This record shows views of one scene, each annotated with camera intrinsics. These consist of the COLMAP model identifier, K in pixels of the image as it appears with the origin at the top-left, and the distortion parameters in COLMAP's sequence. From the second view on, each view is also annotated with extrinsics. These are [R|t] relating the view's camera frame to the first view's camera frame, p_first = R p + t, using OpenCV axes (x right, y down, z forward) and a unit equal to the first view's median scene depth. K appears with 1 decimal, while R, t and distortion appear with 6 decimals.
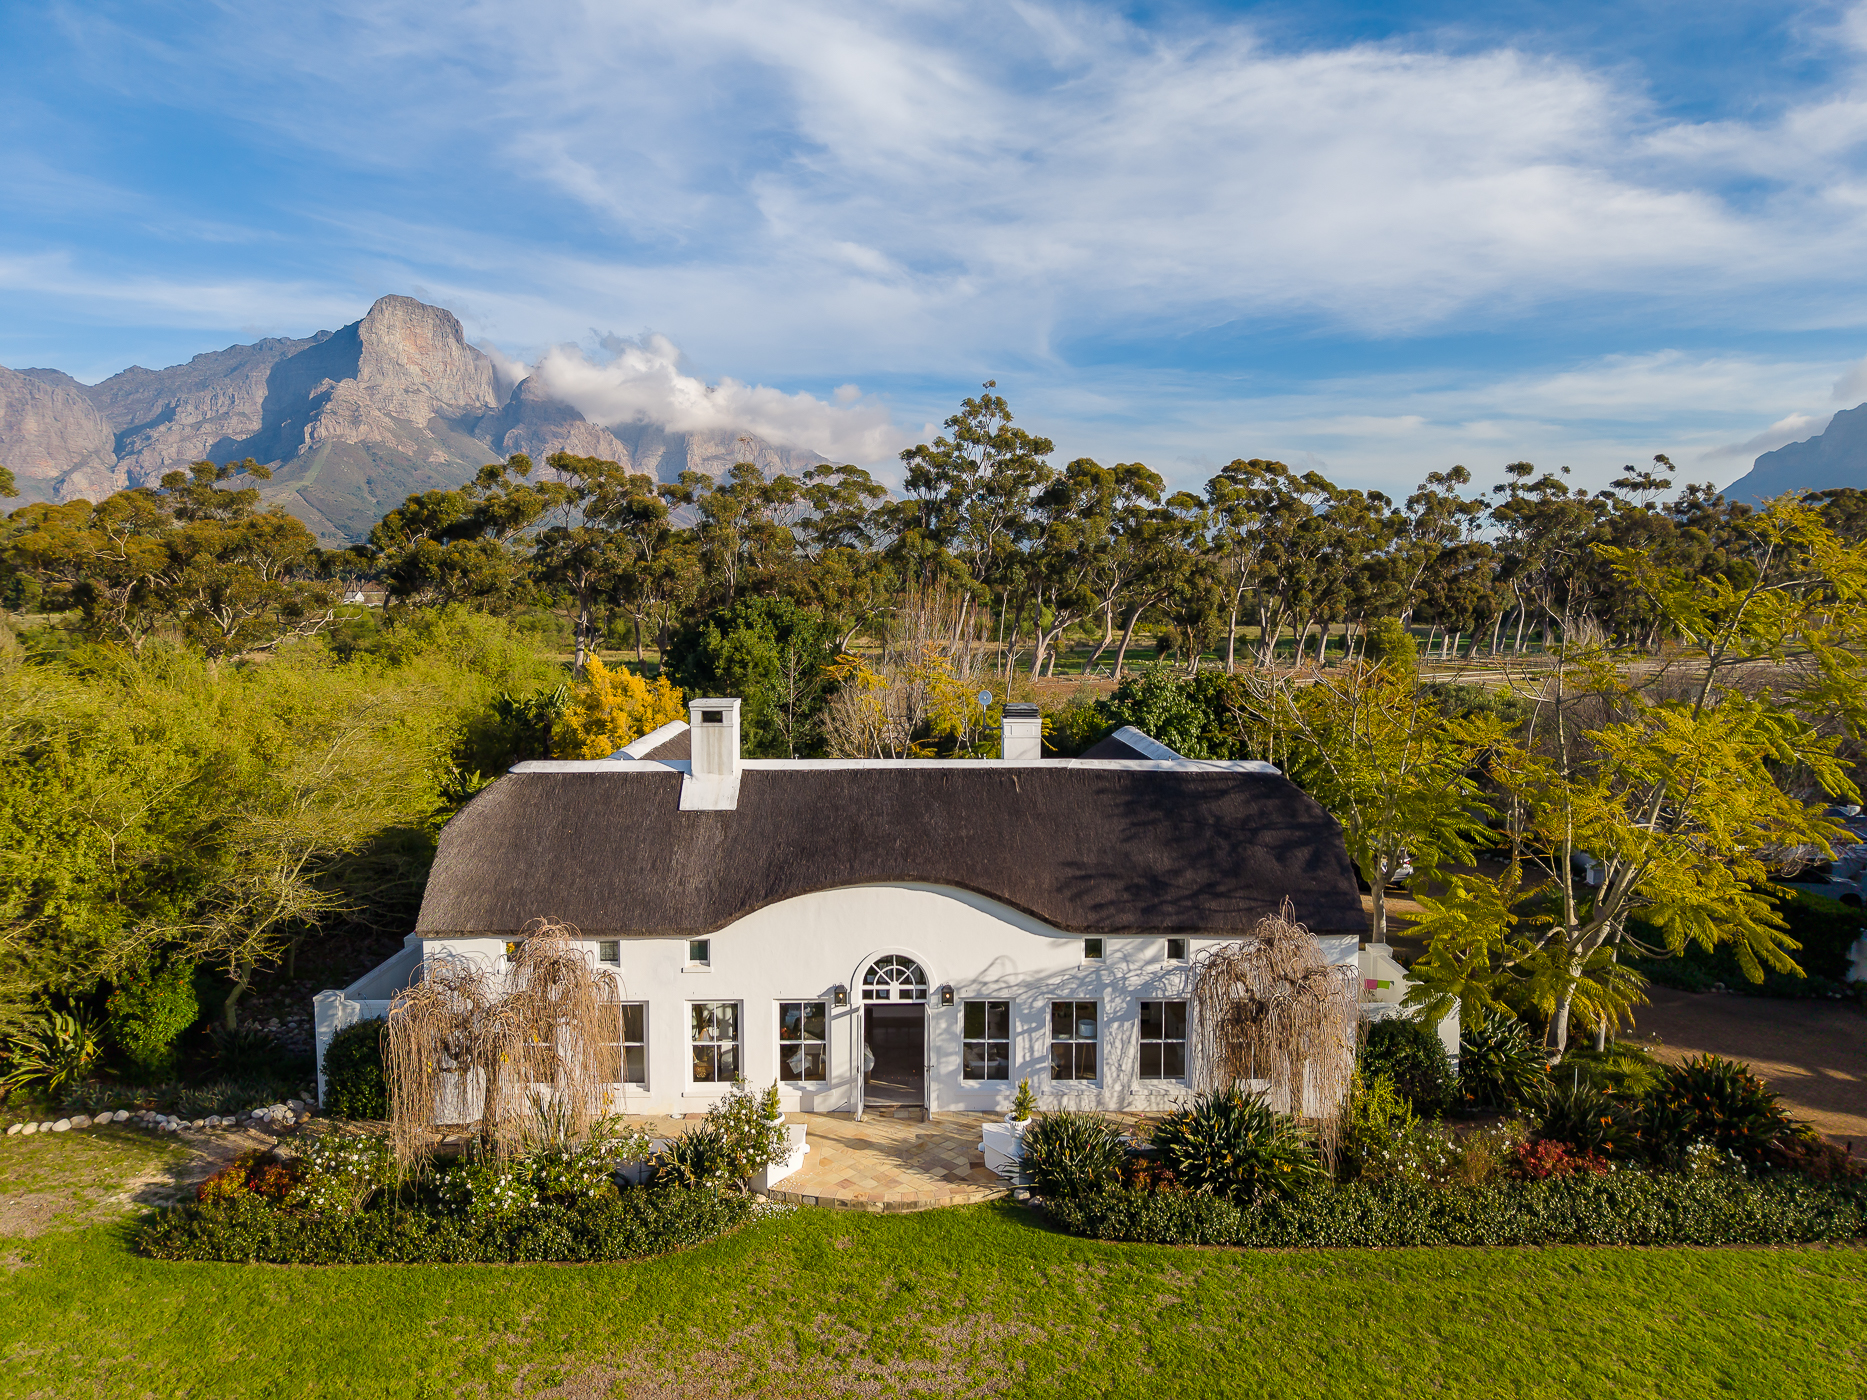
lens RADIAL K [[1350.0, 0, 929.3], [0, 1350.0, 713.5], [0, 0, 1]] dist [0.006410, 0.003816]
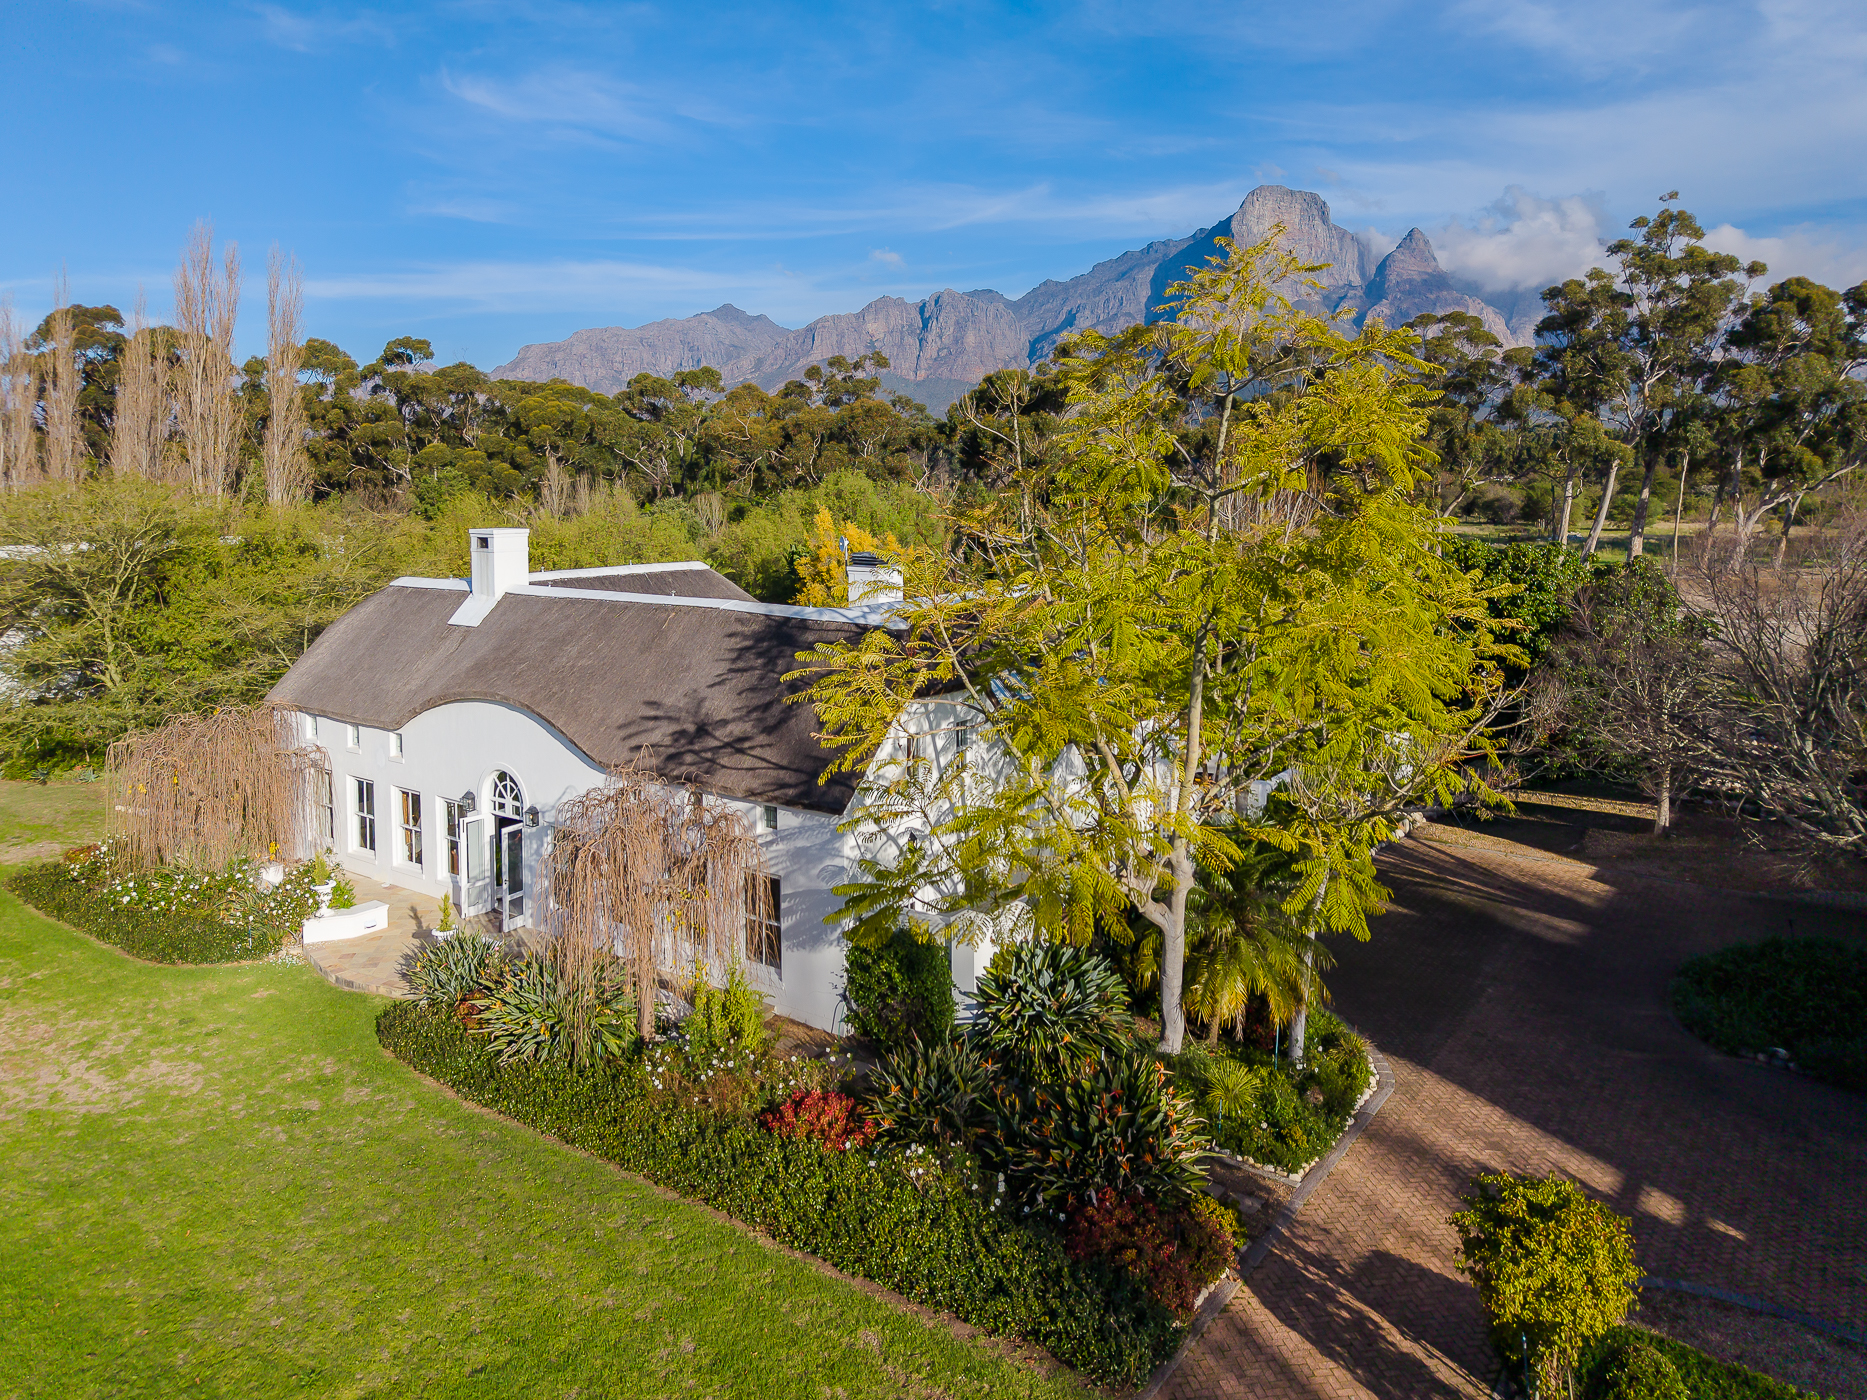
lens RADIAL K [[1350.0, 0, 931.2], [0, 1350.0, 687.8], [0, 0, 1]] dist [0.006410, 0.003816]
pose [[0.797124, 0.081950, -0.598229, 0.111577], [-0.042968, 0.995934, 0.079177, 0.002174], [0.602285, -0.037409, 0.797404, 0.043570]]
